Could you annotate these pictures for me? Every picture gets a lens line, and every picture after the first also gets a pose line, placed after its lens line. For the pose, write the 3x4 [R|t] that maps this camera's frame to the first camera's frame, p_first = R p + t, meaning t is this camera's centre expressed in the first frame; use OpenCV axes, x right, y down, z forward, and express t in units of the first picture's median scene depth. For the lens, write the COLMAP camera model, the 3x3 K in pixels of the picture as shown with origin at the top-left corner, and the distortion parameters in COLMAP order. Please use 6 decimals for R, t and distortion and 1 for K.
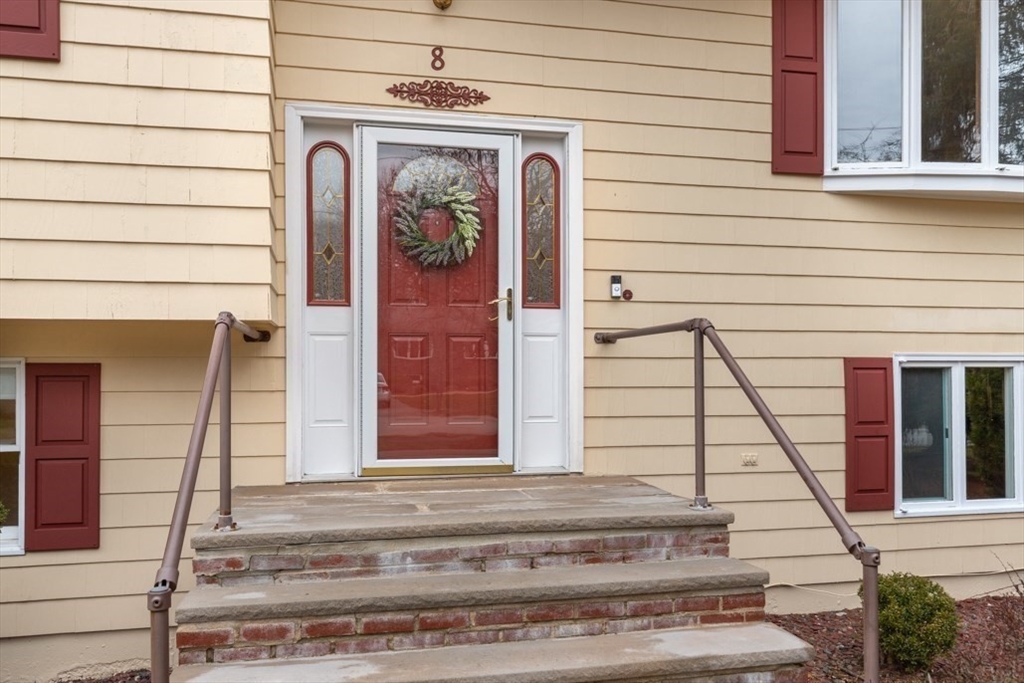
lens RADIAL K [[802.7, 0, 509.2], [0, 802.7, 336.8], [0, 0, 1]] dist [-0.012121, -0.001113]
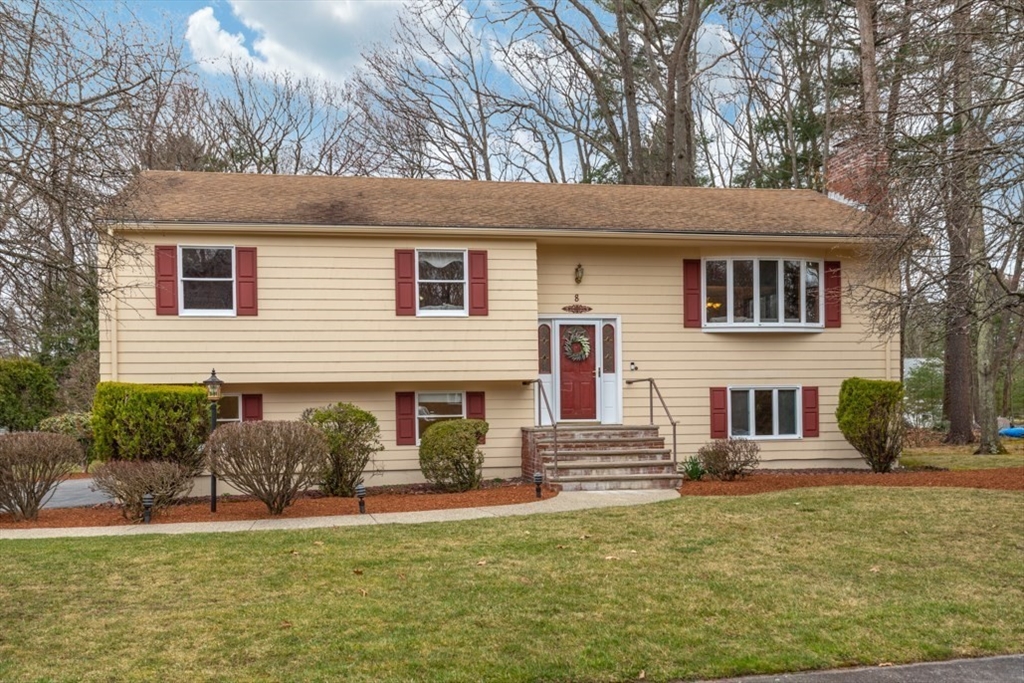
lens RADIAL K [[903.6, 0, 513.1], [0, 903.6, 352.1], [0, 0, 1]] dist [0.069875, 0.001975]
pose [[0.998976, -0.014248, -0.042935, -0.189575], [0.013591, 0.999787, -0.015554, -0.068824], [0.043148, 0.014954, 0.998957, -2.666450]]
